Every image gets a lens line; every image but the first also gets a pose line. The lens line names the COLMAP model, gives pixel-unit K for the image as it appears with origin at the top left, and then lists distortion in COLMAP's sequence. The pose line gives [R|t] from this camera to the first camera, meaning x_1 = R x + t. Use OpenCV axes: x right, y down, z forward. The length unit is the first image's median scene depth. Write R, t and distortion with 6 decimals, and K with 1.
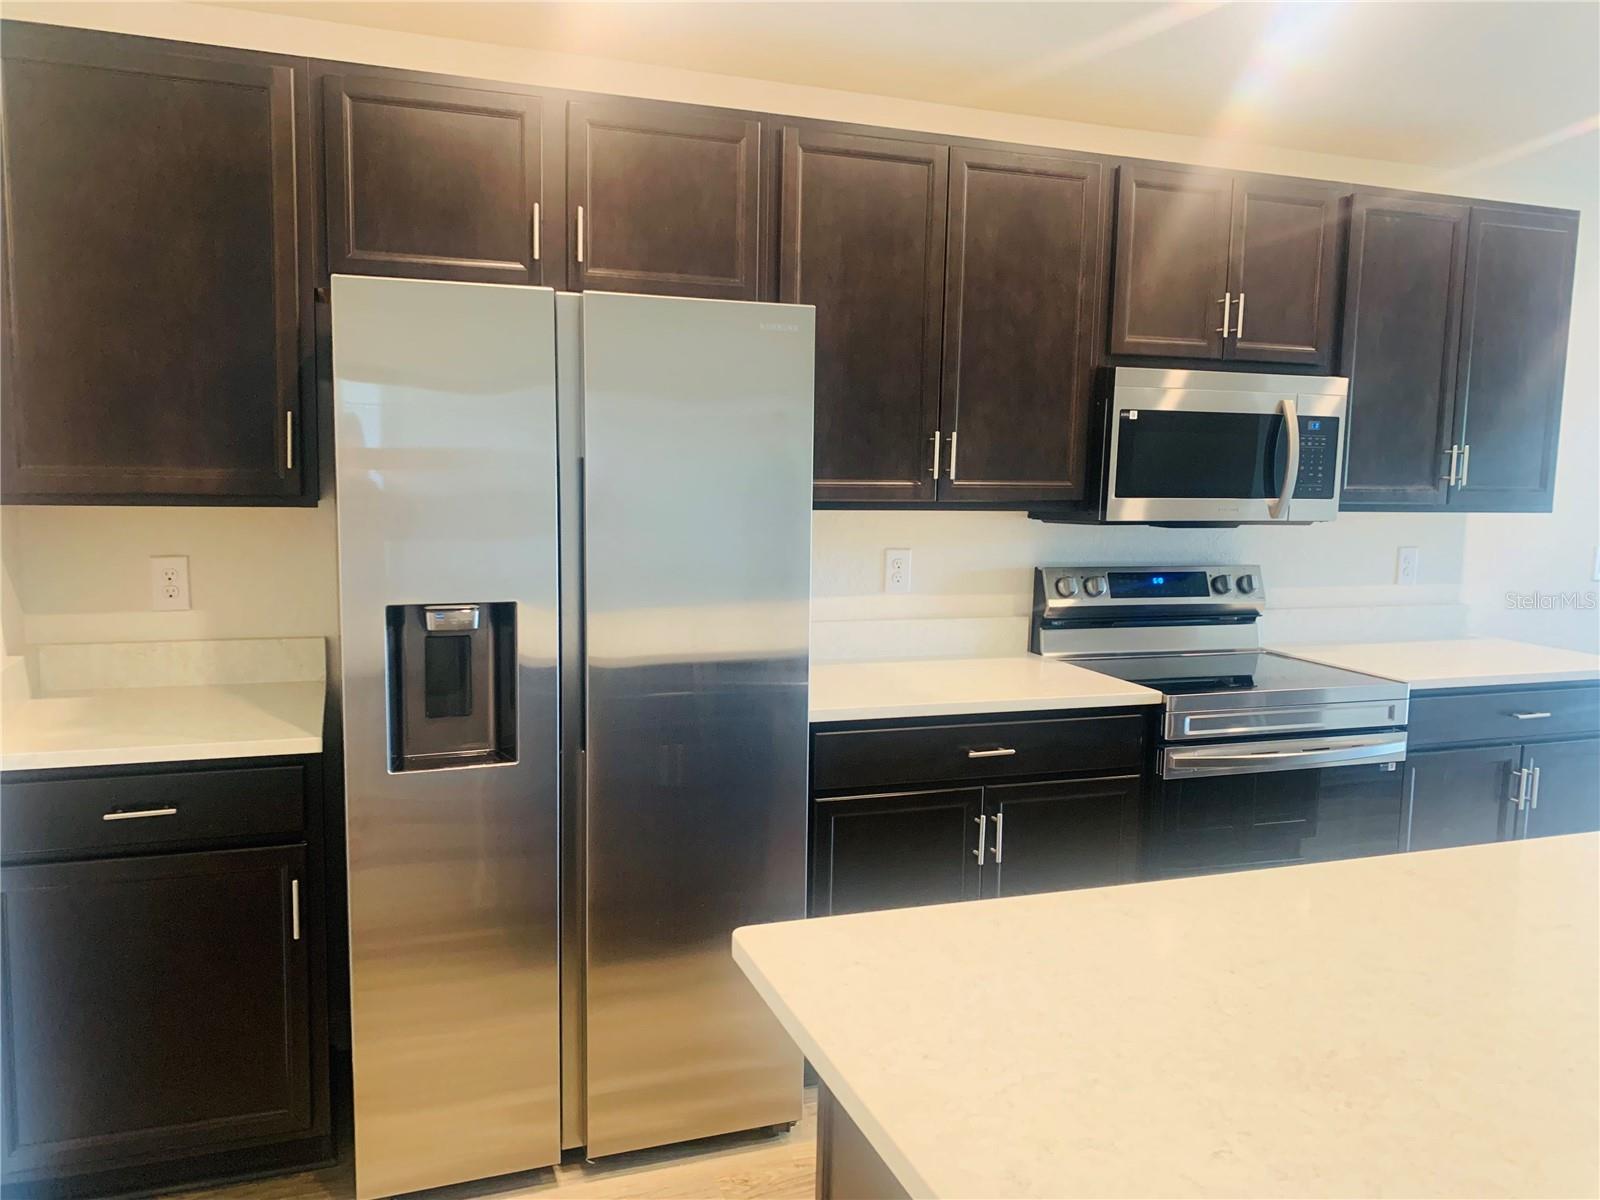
lens RADIAL K [[1221.2, 0, 792.8], [0, 1221.2, 591.6], [0, 0, 1]] dist [0.013912, -0.008840]
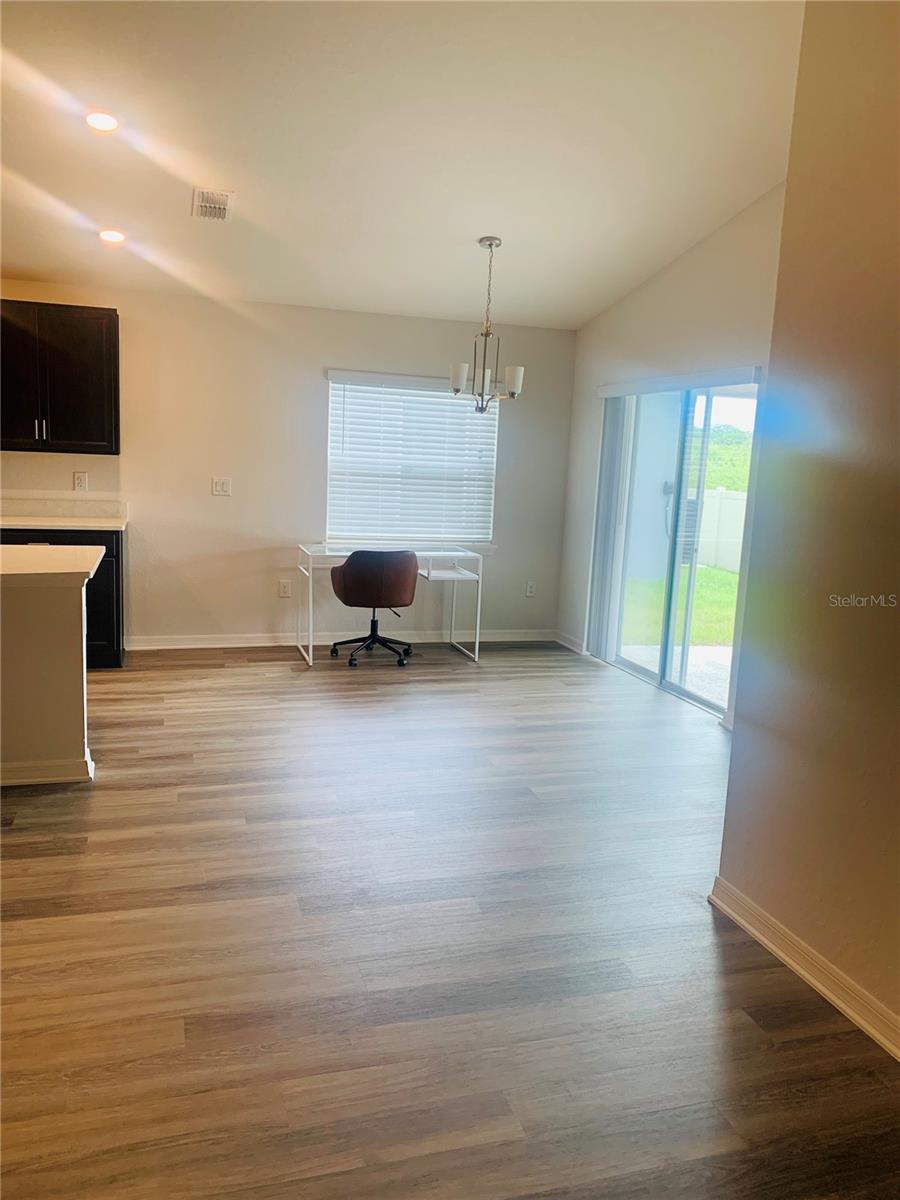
lens RADIAL K [[899.3, 0, 434.3], [0, 899.3, 596.4], [0, 0, 1]] dist [0.119403, -0.183442]
pose [[0.998183, 0.034071, -0.049692, 1.401759], [-0.031785, 0.998432, 0.046089, 0.096690], [0.051184, -0.044426, 0.997701, -0.599469]]
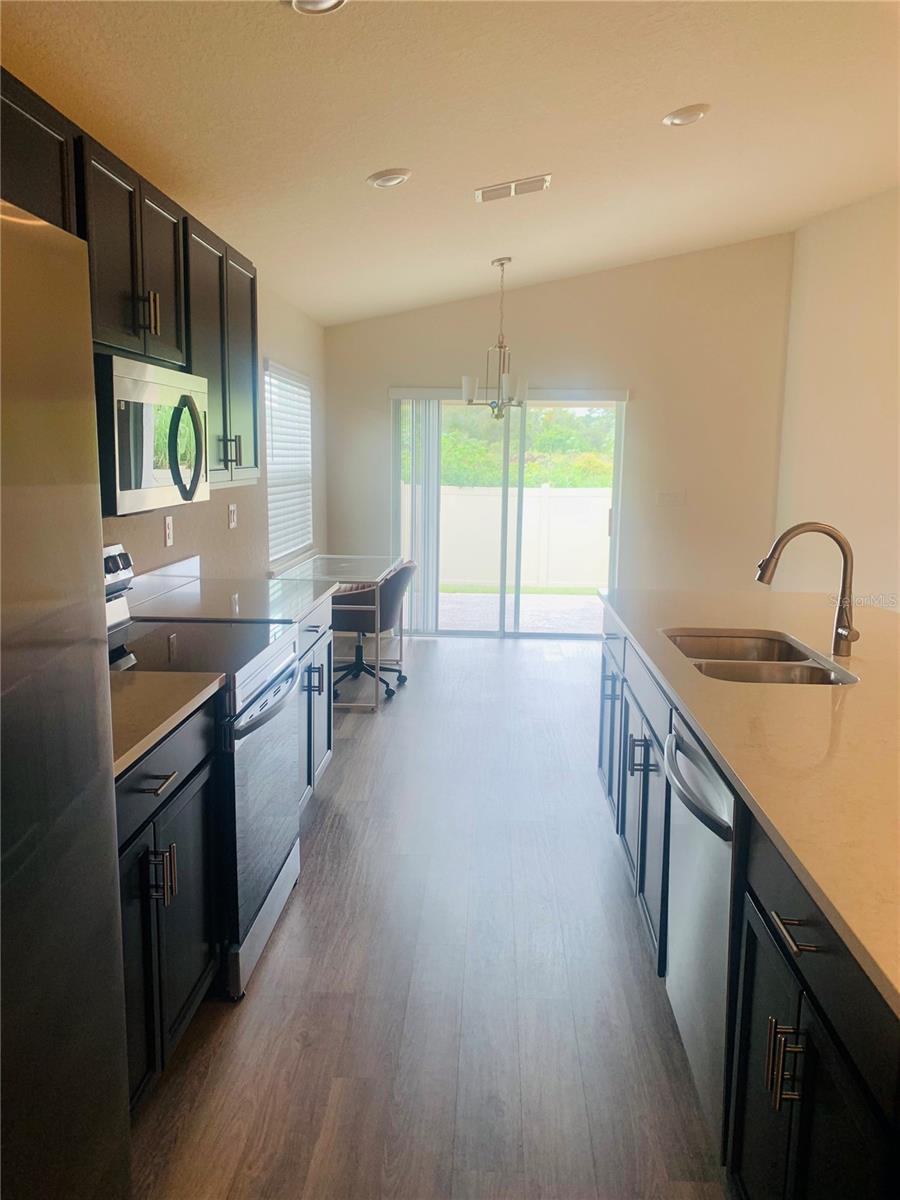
lens RADIAL K [[915.9, 0, 450.0], [0, 915.9, 600.0], [0, 0, 1]] dist [0.013912, -0.008840]
pose [[0.383665, -0.162841, 0.909002, -0.296321], [0.099472, 0.985890, 0.134631, -0.060800], [-0.918099, 0.038767, 0.394450, 0.437284]]
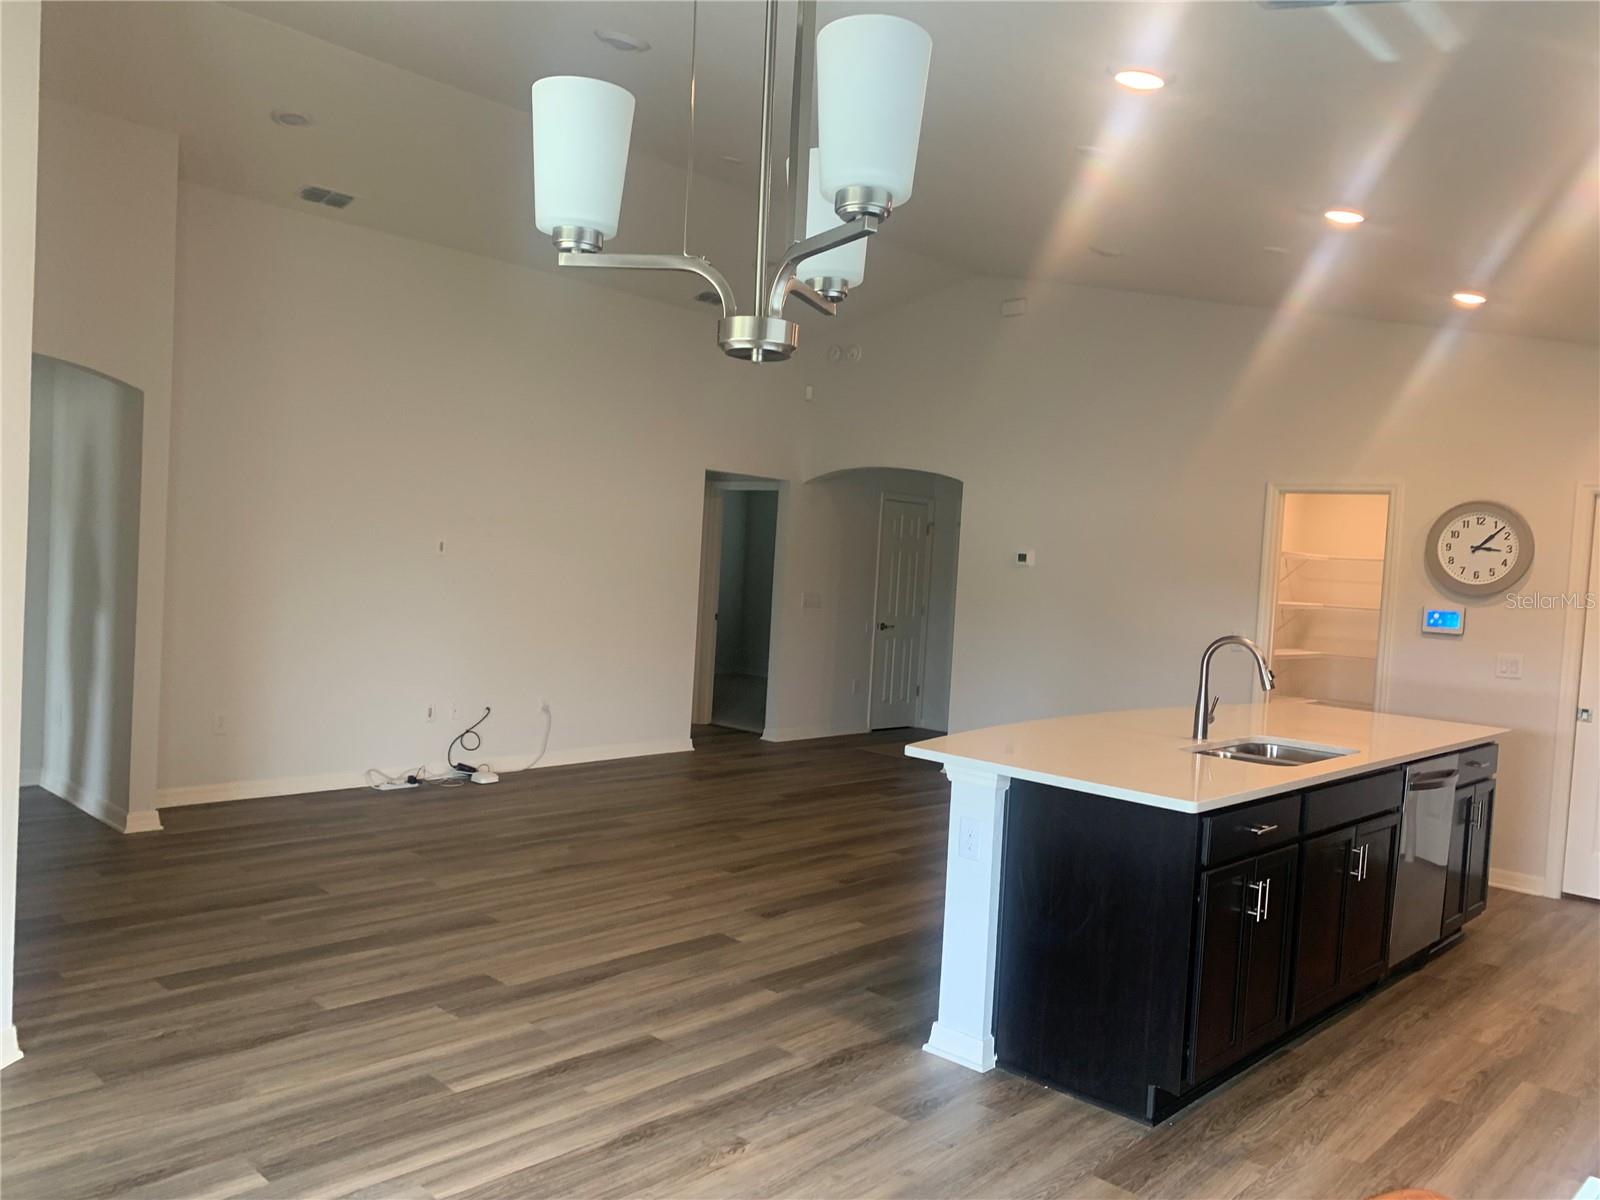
lens RADIAL K [[1224.9, 0, 796.1], [0, 1224.9, 610.1], [0, 0, 1]] dist [0.005184, 0.001740]
pose [[-0.887916, -0.052624, -0.456986, 1.555260], [-0.126194, 0.983188, 0.131974, -0.131453], [0.442358, 0.174851, -0.879628, 1.396915]]
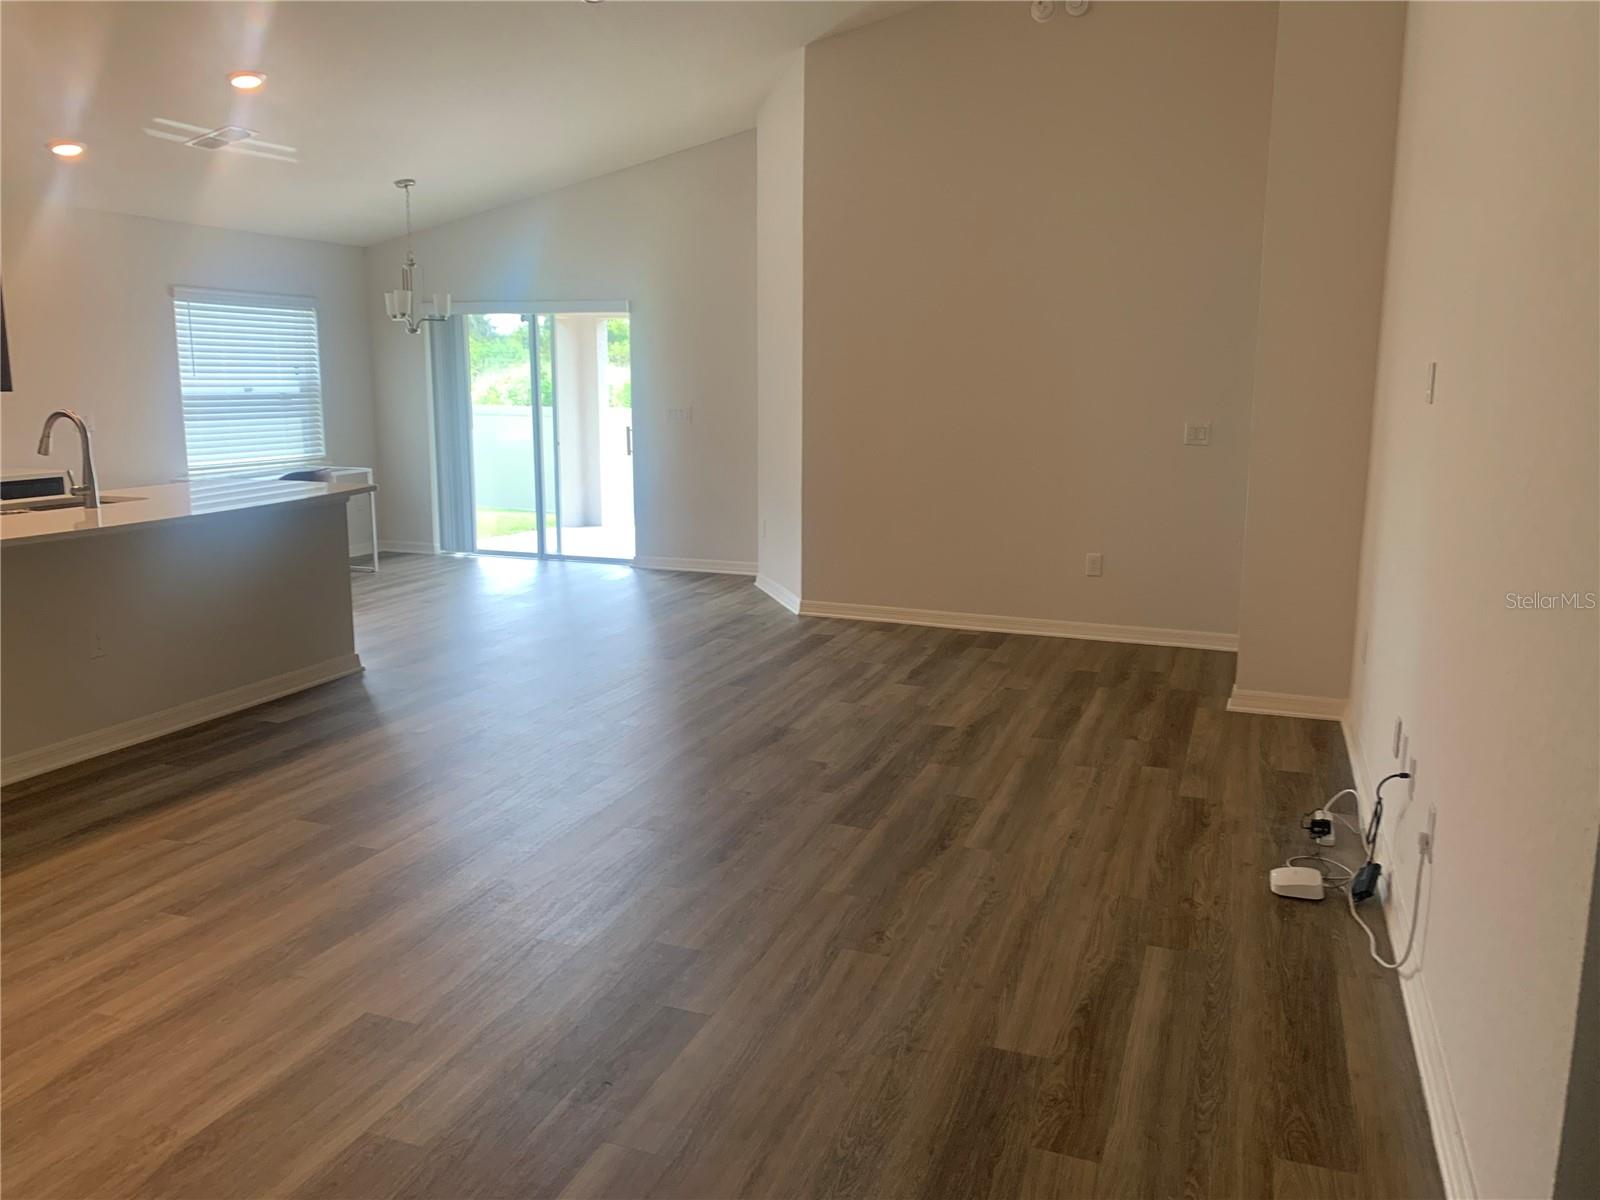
lens RADIAL K [[1199.1, 0, 772.9], [0, 1199.1, 589.4], [0, 0, 1]] dist [0.119403, -0.183442]
pose [[0.659722, -0.151869, 0.736004, 0.004748], [0.095611, 0.988371, 0.118242, 0.126523], [-0.745403, -0.007637, 0.666571, -1.122819]]
